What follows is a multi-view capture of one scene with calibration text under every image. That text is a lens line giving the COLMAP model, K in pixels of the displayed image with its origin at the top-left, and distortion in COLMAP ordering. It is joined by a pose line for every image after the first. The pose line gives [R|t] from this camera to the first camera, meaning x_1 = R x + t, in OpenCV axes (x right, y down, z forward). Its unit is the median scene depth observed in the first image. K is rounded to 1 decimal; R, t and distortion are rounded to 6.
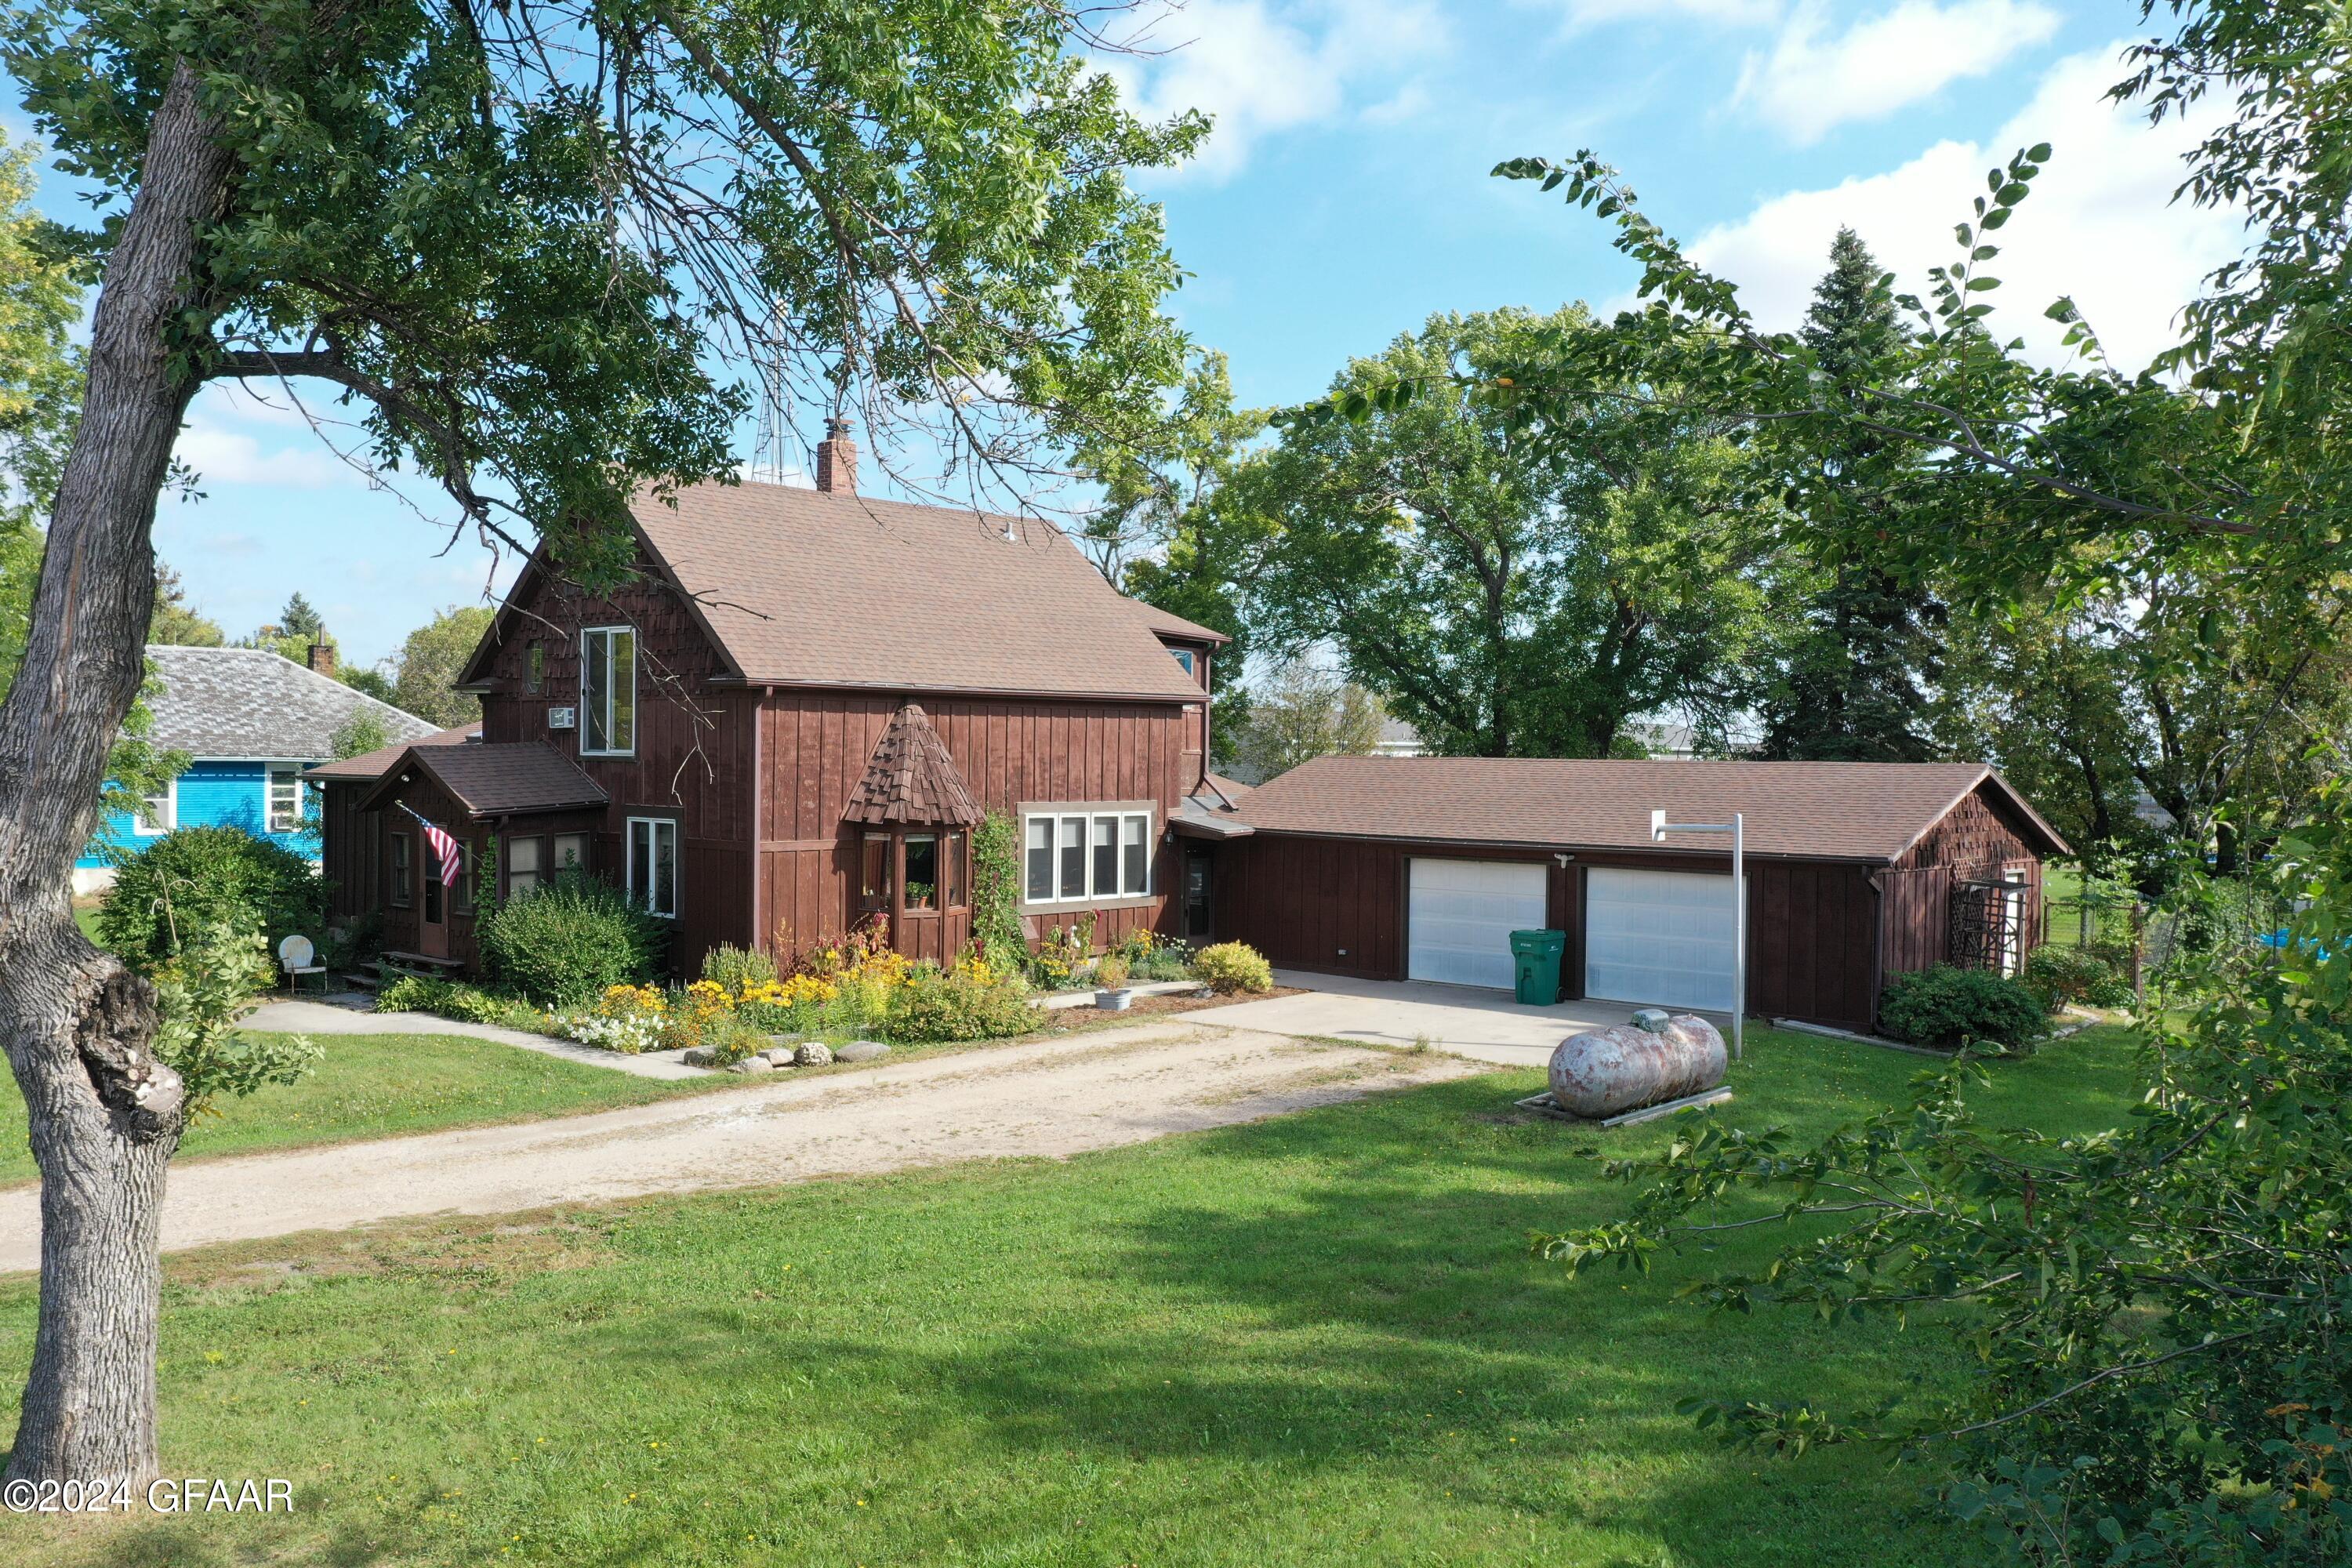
lens RADIAL K [[1875.0, 0, 1176.0], [0, 1875.0, 784.0], [0, 0, 1]] dist [0.023435, 0.011525]
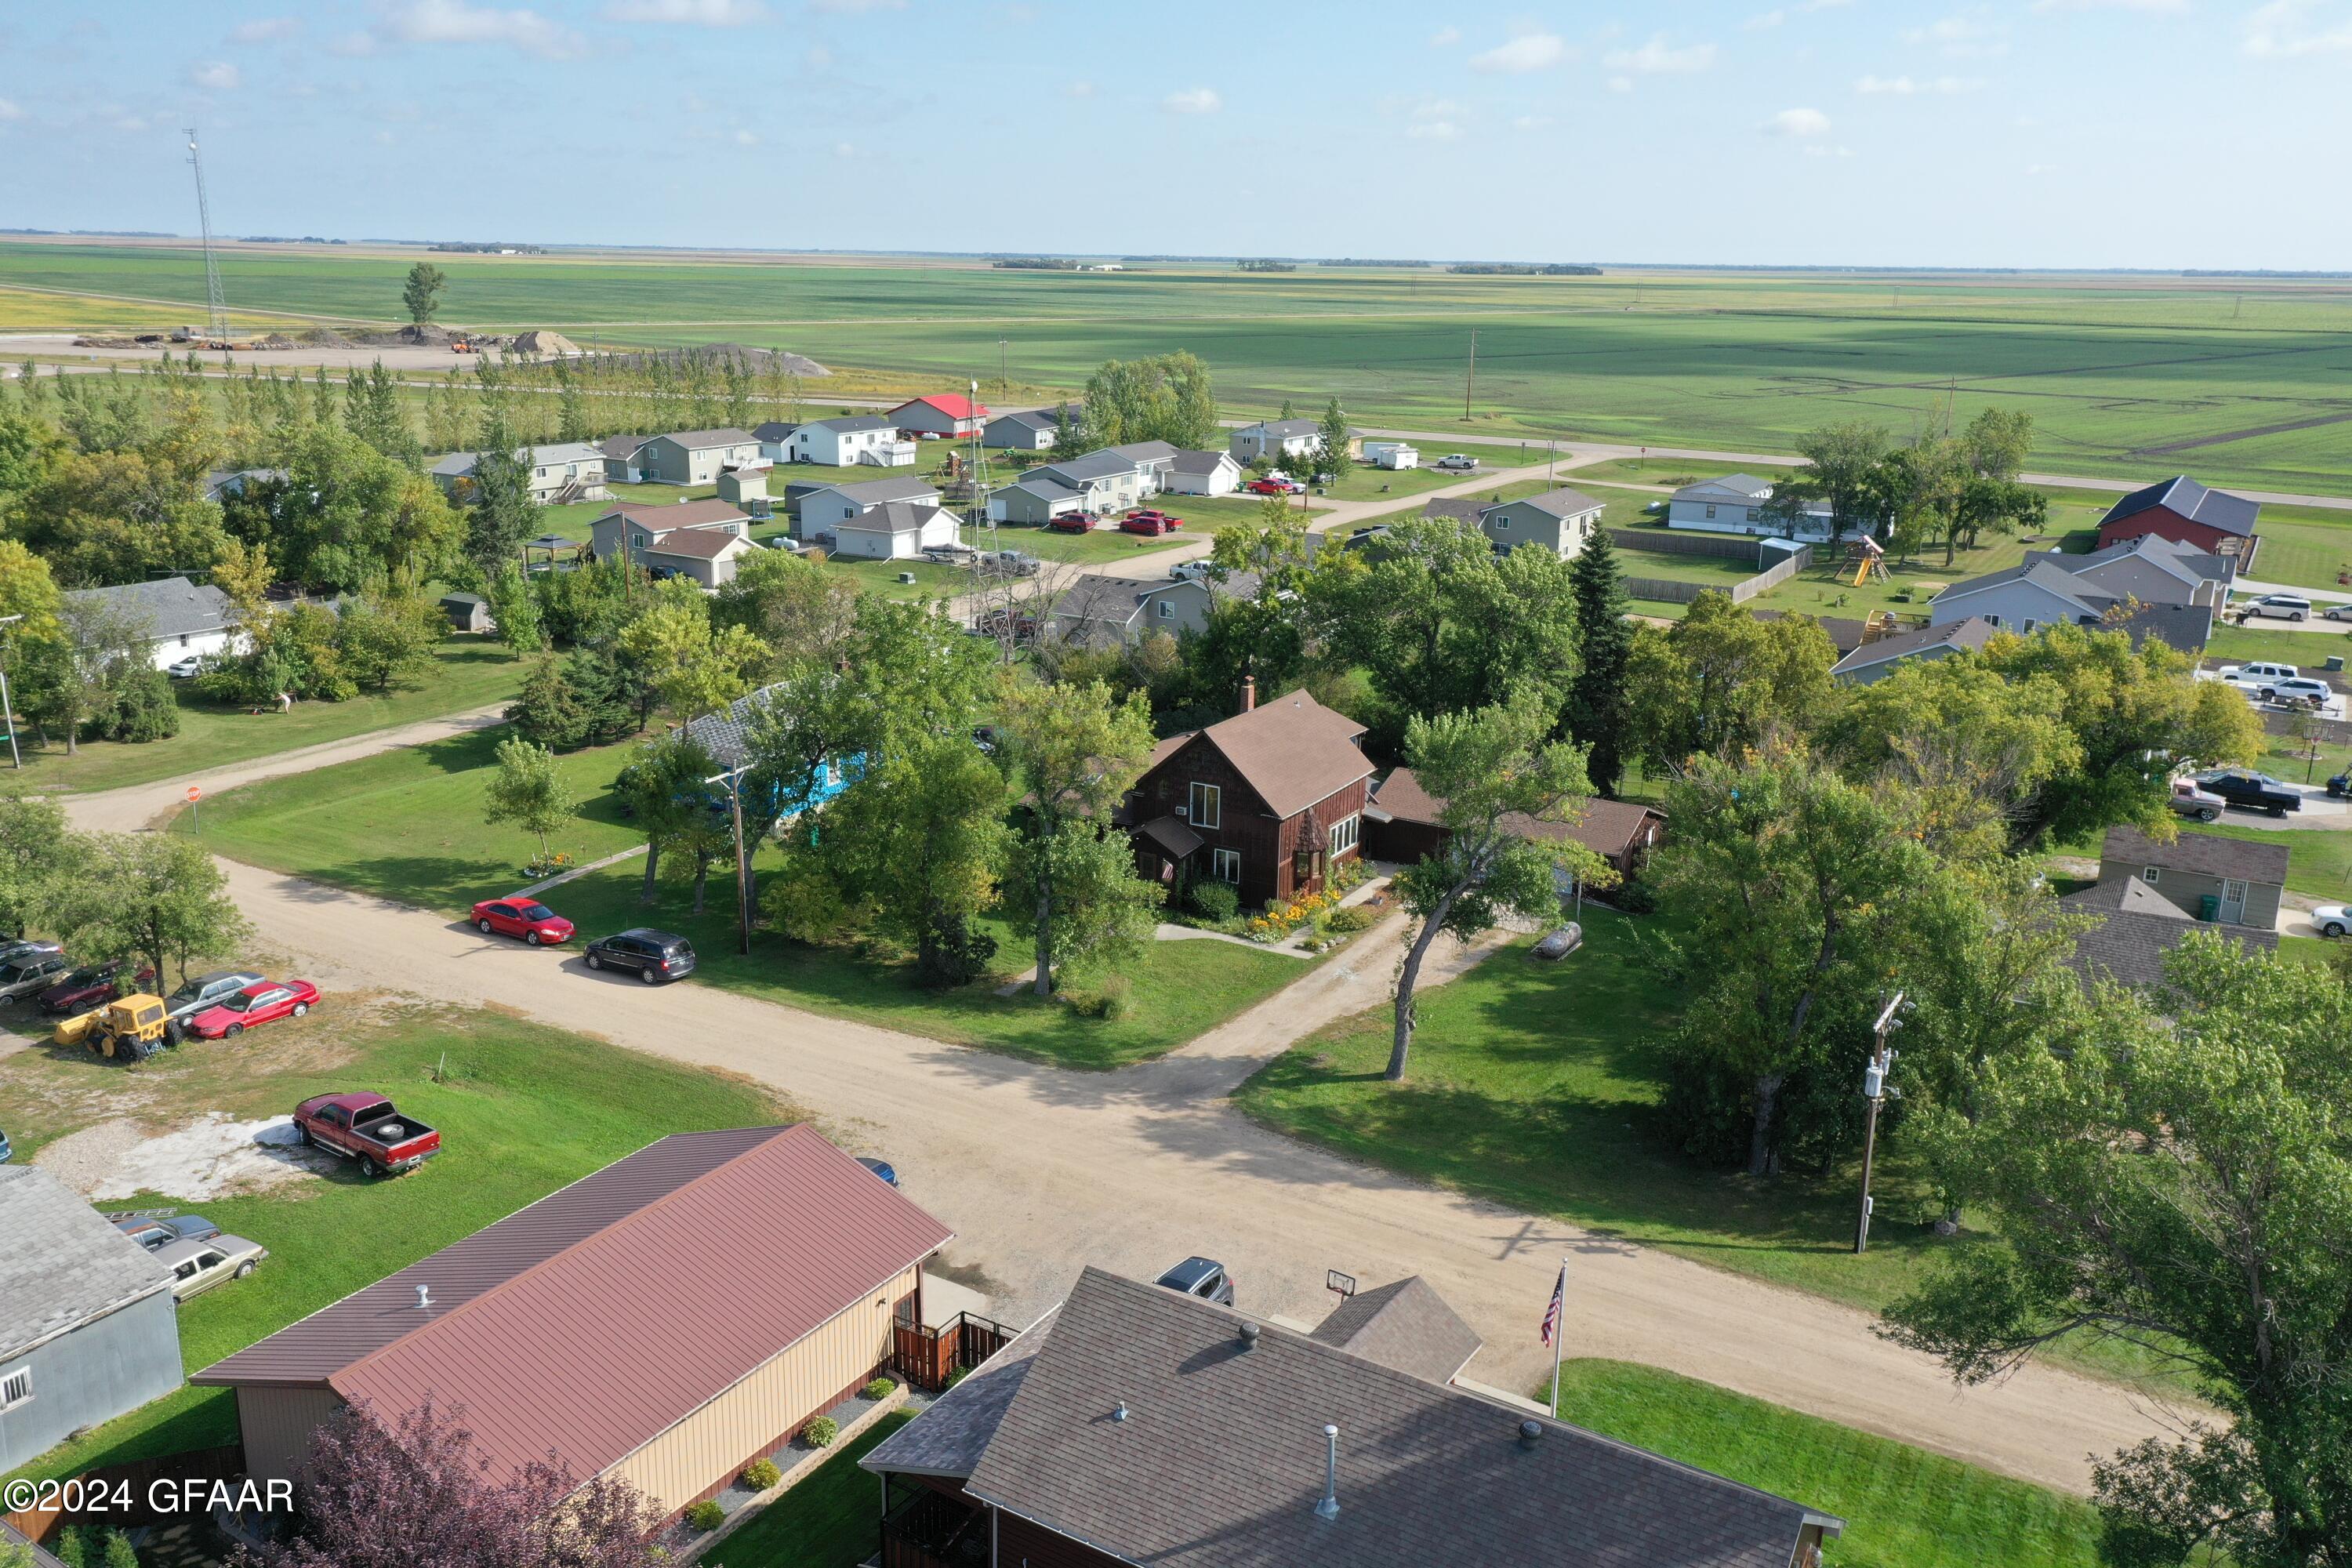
lens RADIAL K [[1875.0, 0, 1176.0], [0, 1875.0, 784.0], [0, 0, 1]] dist [0.023435, 0.011525]
pose [[0.980280, -0.046446, 0.192080, -0.881878], [-0.004549, 0.966427, 0.256902, -0.807679], [-0.197563, -0.252709, 0.947157, -1.684790]]
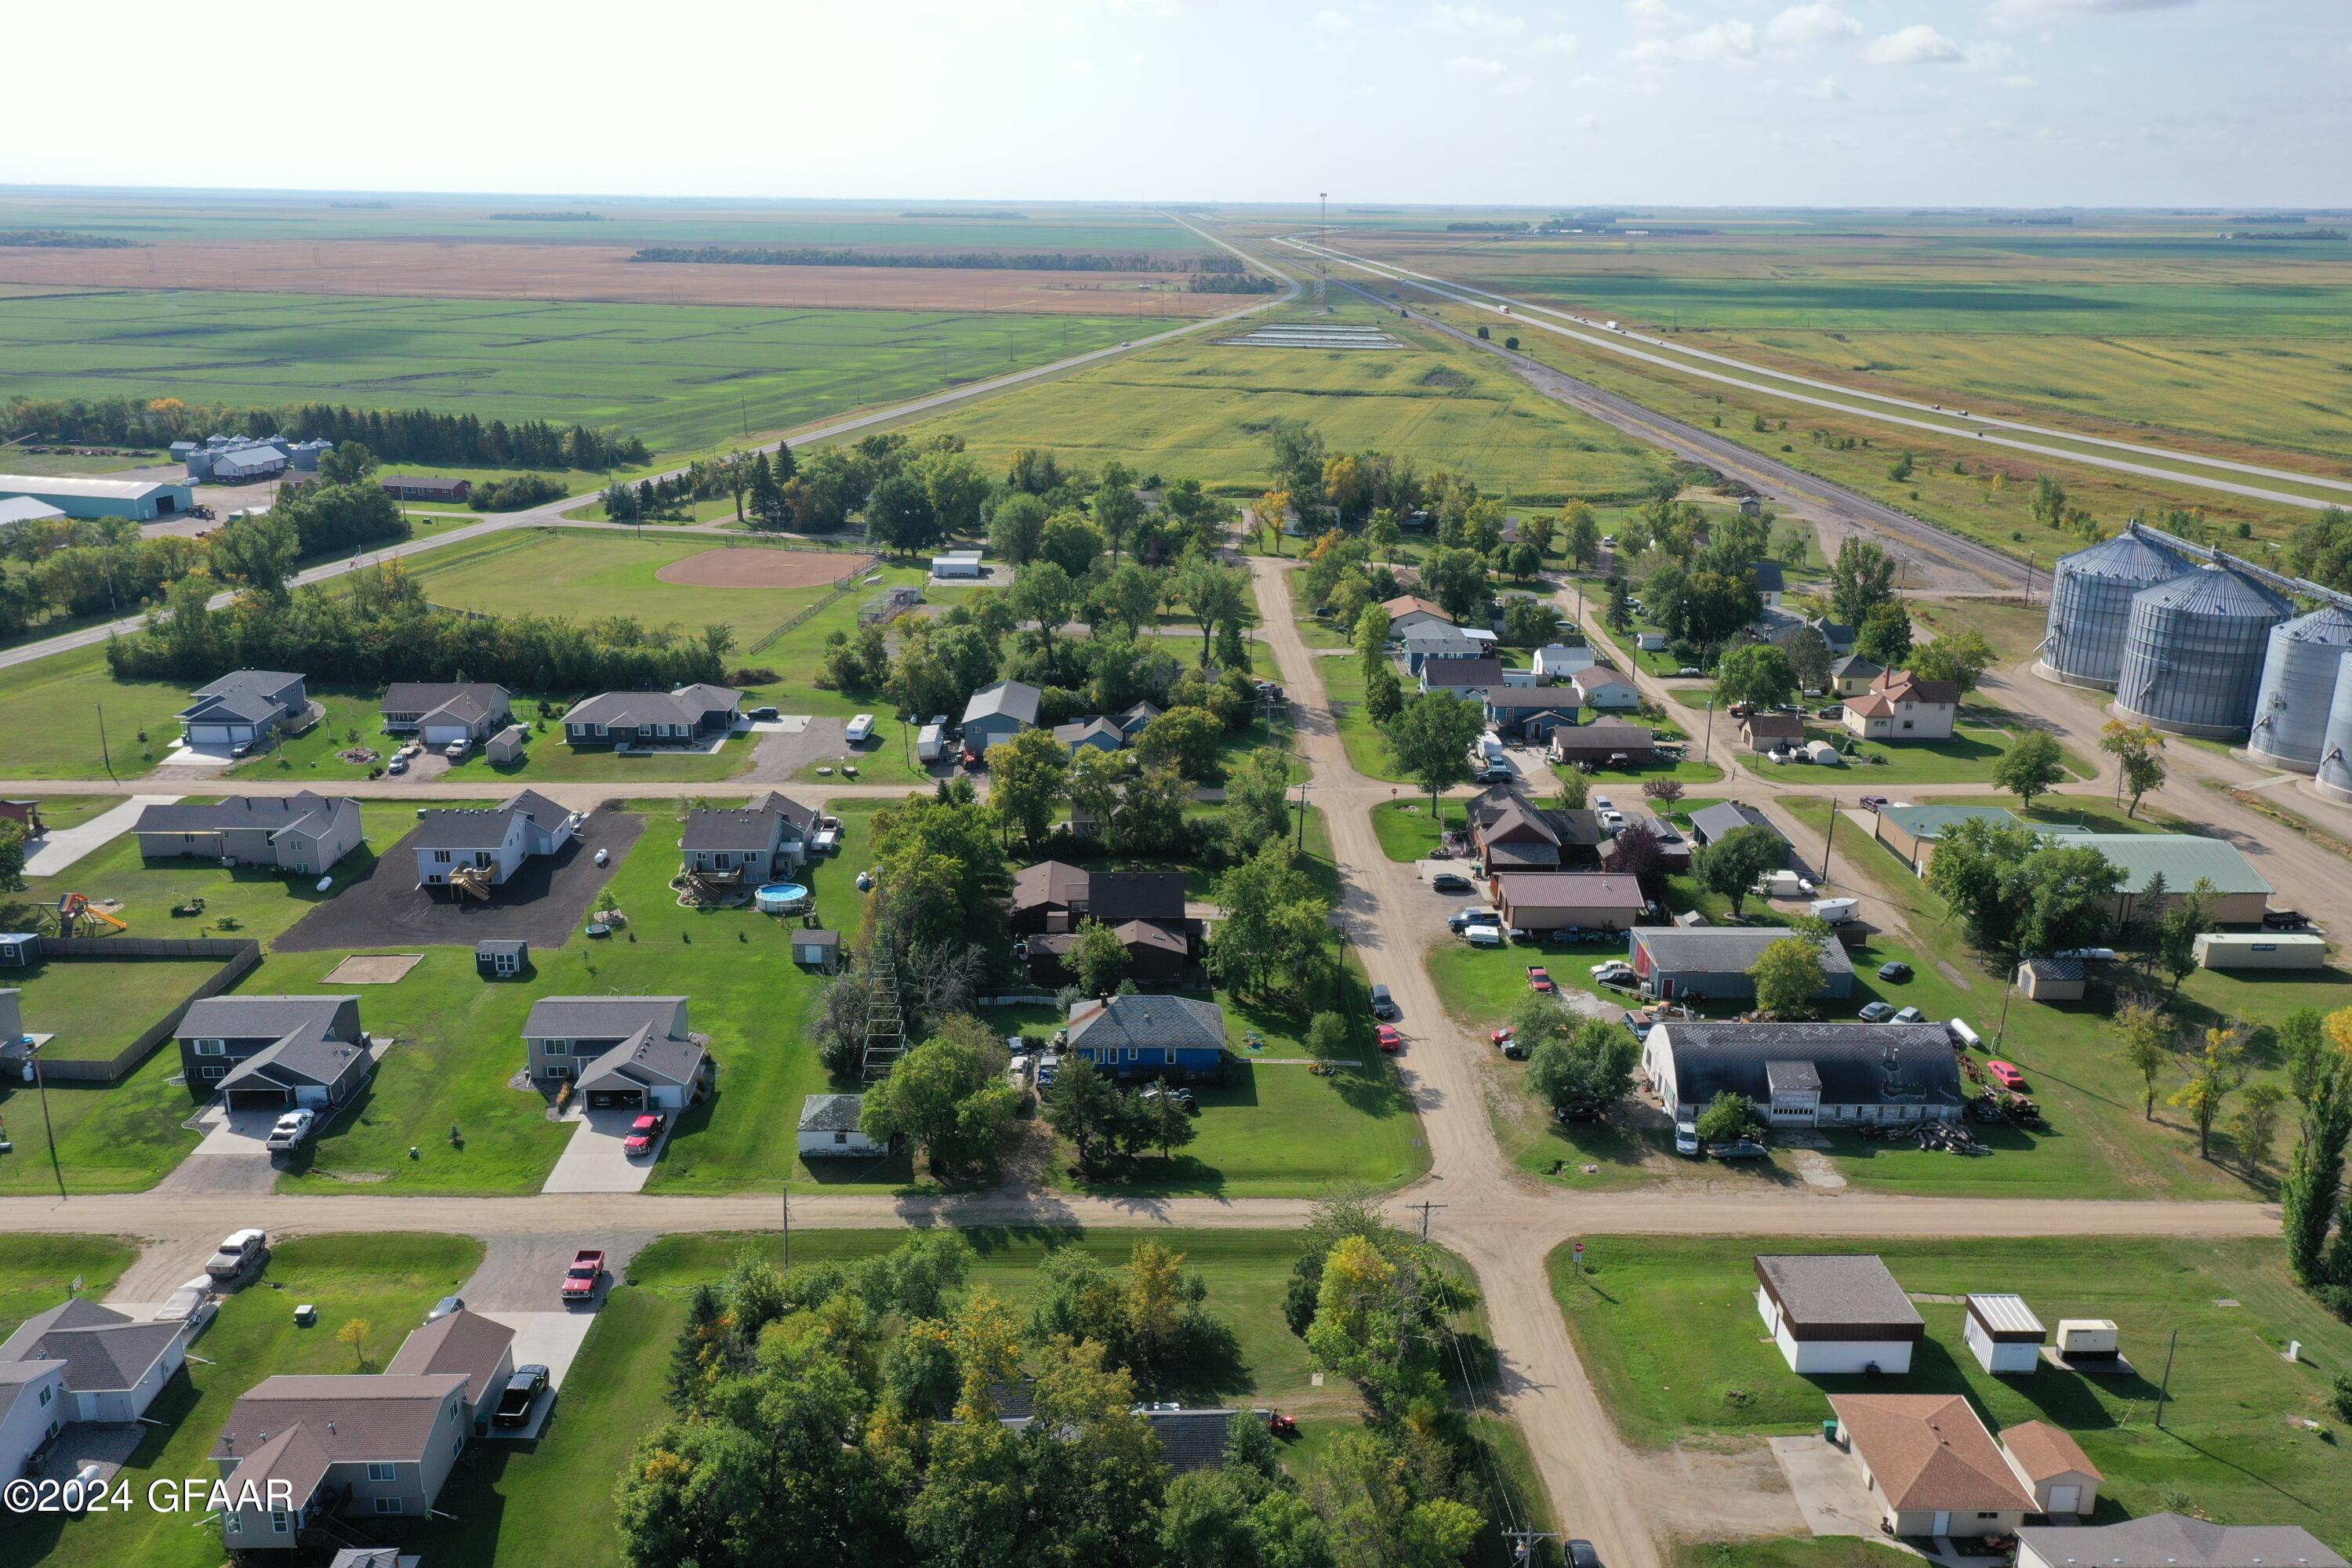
lens RADIAL K [[1875.0, 0, 1176.0], [0, 1875.0, 784.0], [0, 0, 1]] dist [0.023435, 0.011525]
pose [[-0.686346, -0.234906, 0.688294, -4.739710], [-0.004009, 0.947609, 0.319409, -2.561454], [-0.727265, 0.216466, -0.651328, 5.208775]]
